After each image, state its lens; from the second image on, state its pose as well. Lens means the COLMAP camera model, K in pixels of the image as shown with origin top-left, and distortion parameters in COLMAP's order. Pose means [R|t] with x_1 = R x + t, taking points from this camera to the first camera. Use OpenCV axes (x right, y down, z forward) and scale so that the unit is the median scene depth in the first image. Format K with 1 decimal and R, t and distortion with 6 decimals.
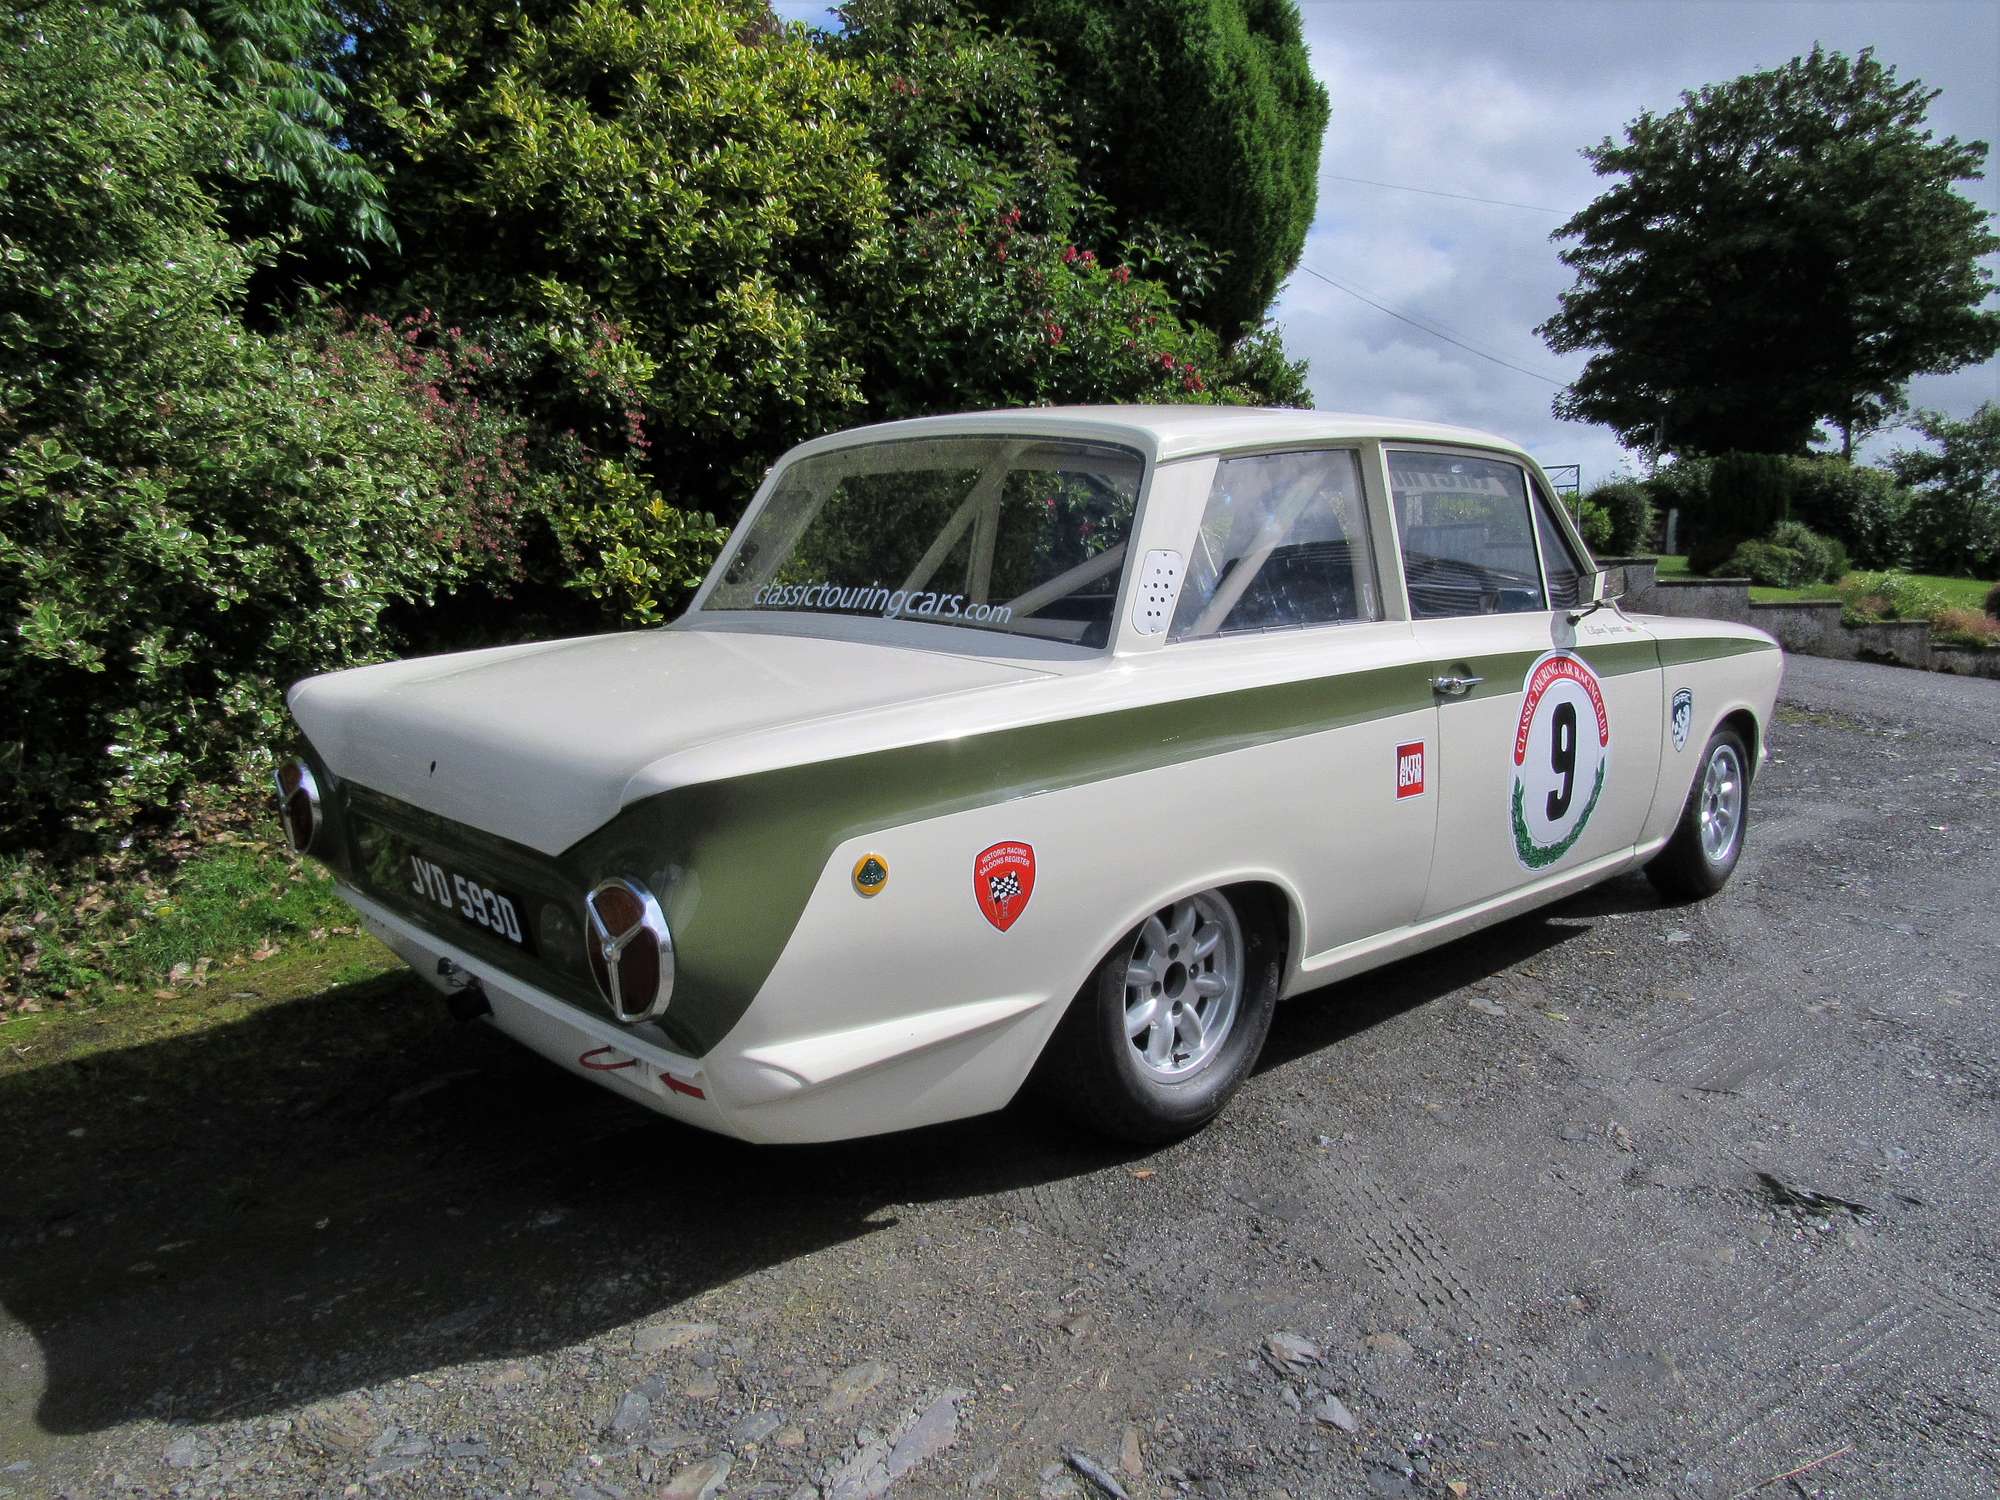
lens RADIAL K [[1427.3, 0, 1000.0], [0, 1427.3, 750.0], [0, 0, 1]] dist [-0.018375, 0.003618]
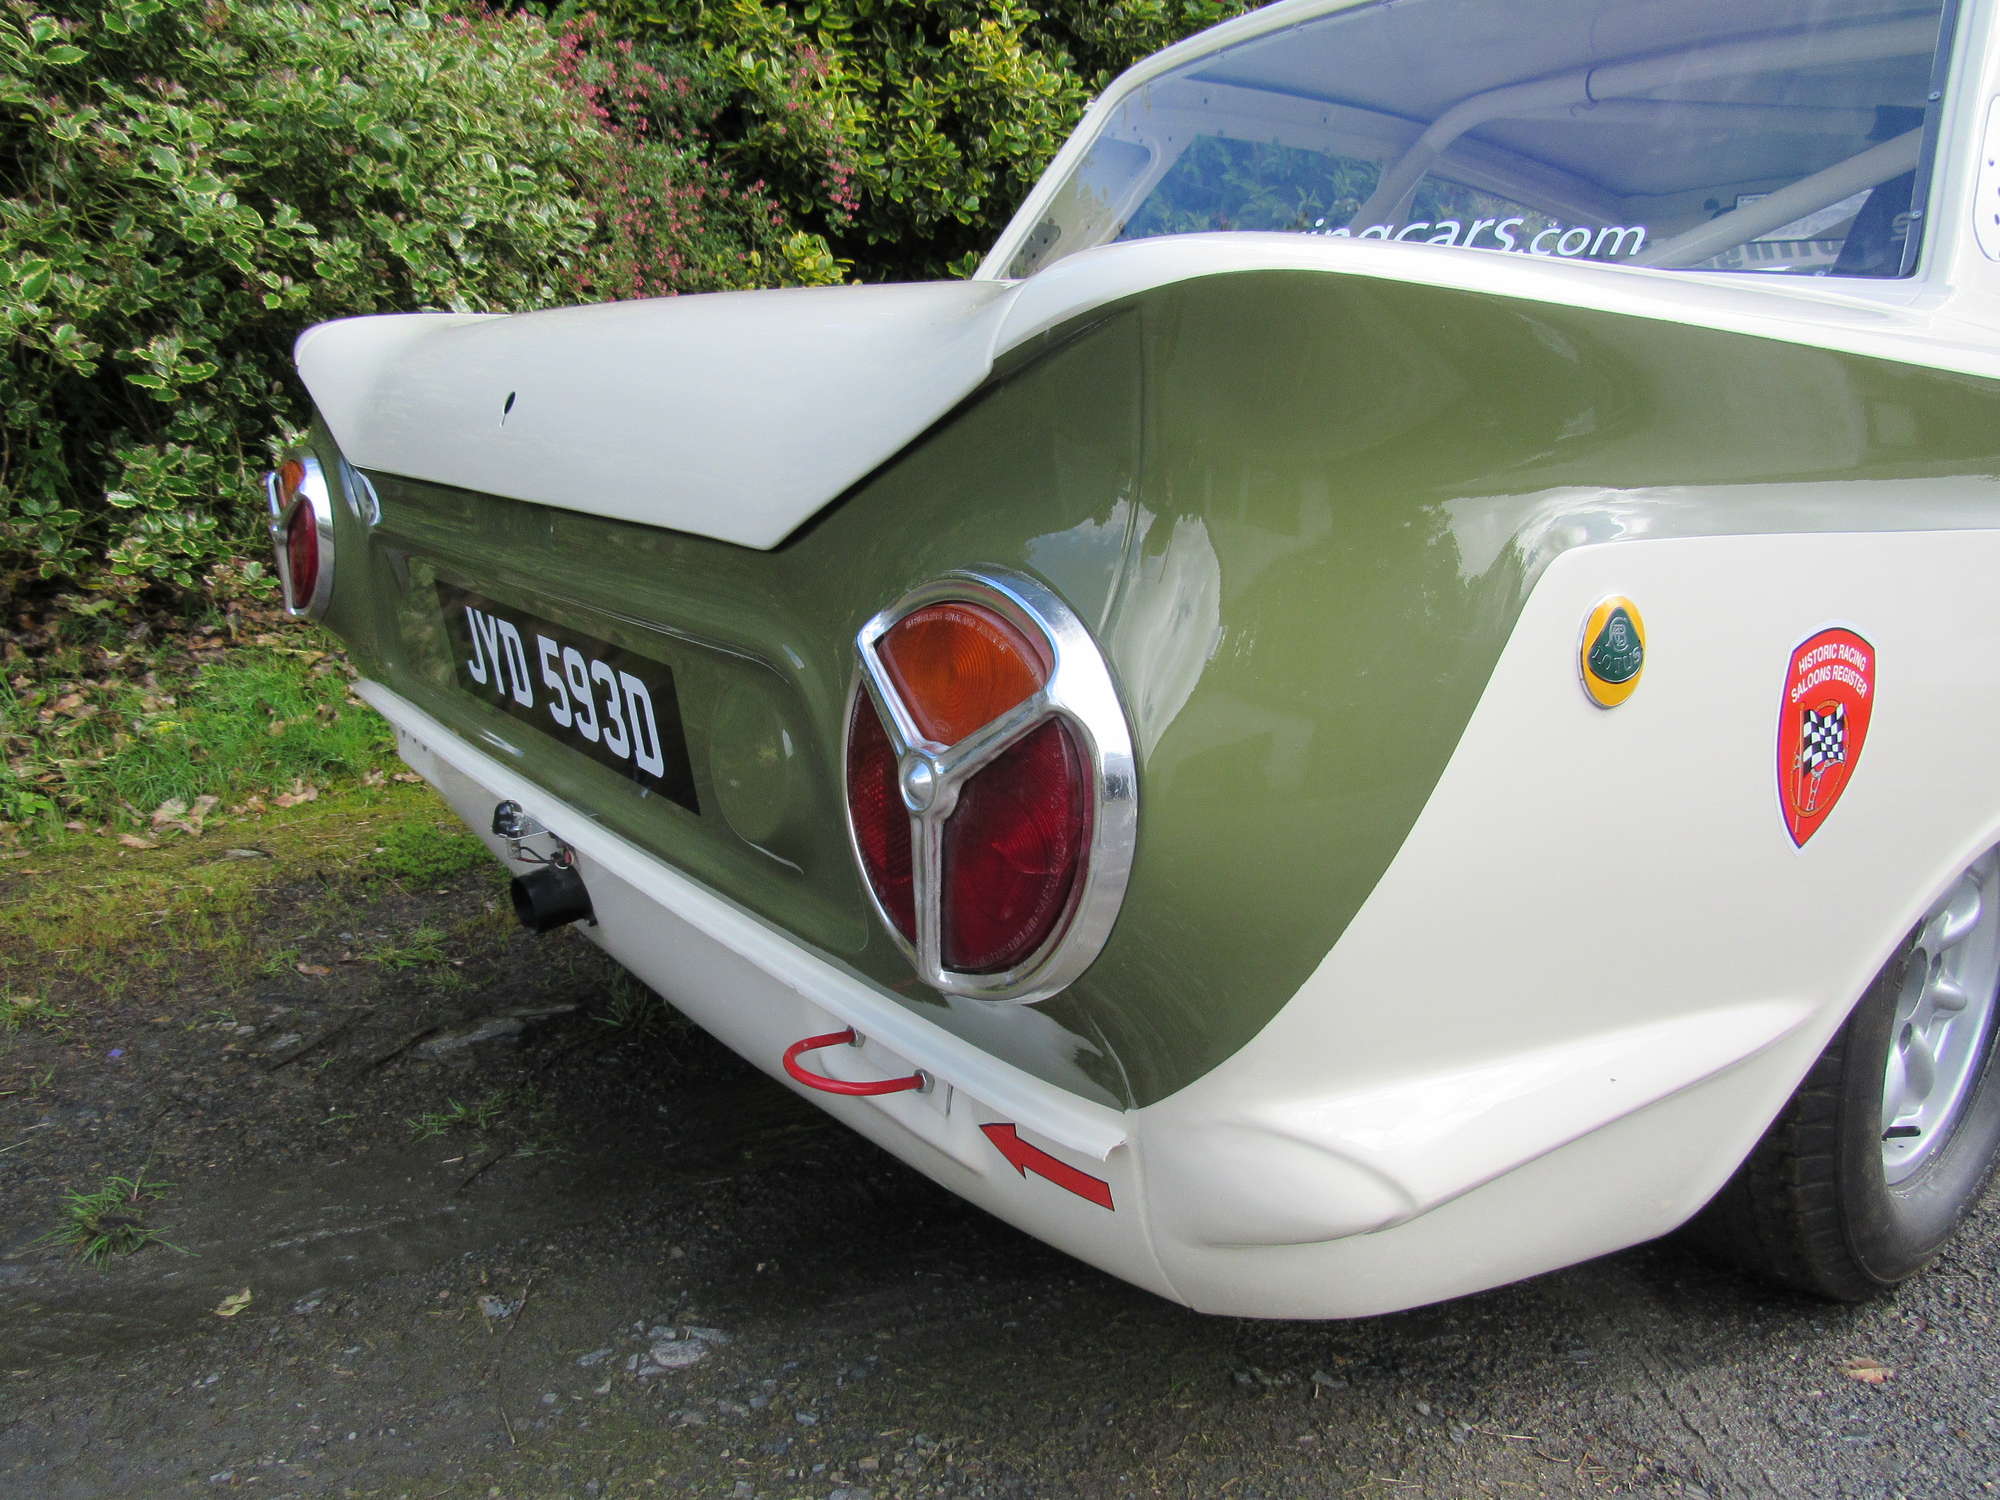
lens RADIAL K [[1423.5, 0, 1000.0], [0, 1423.5, 750.0], [0, 0, 1]] dist [-0.008527, -0.000408]
pose [[0.992552, 0.086197, -0.086083, -0.070472], [-0.082436, 0.995519, 0.046334, 0.035840], [0.089691, -0.038893, 0.995210, 0.205697]]
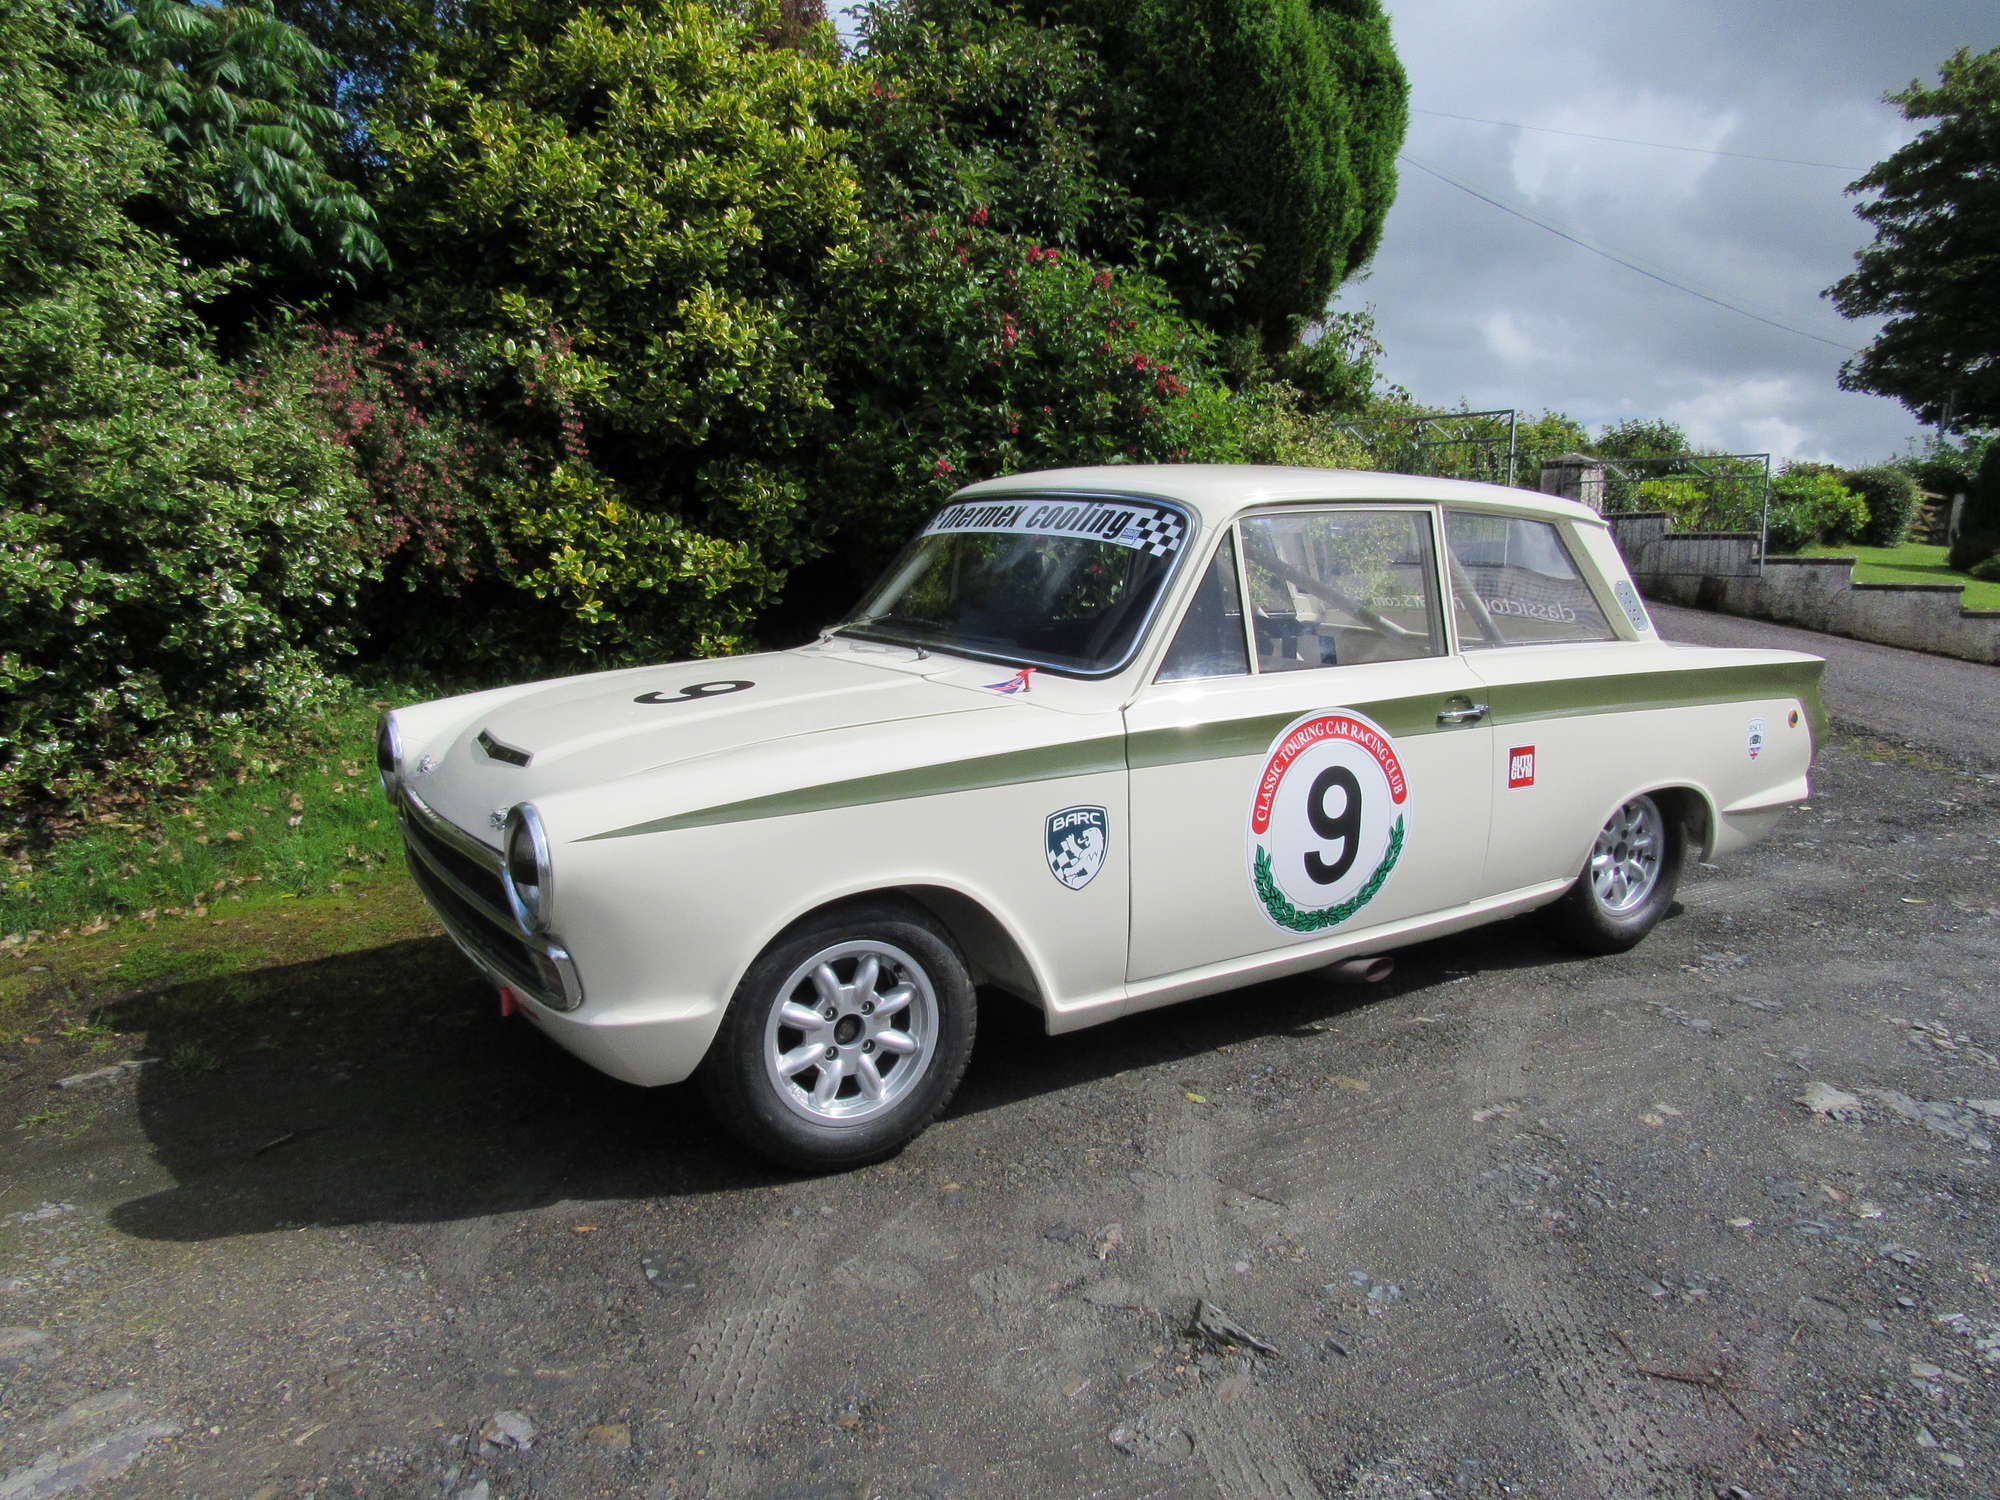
lens RADIAL K [[1429.1, 0, 1000.0], [0, 1429.1, 750.0], [0, 0, 1]] dist [-0.022928, 0.002507]
pose [[0.983193, 0.048624, -0.175973, 0.229395], [-0.044027, 0.998582, 0.029932, -0.038448], [0.177179, -0.021681, 0.983940, 0.018307]]
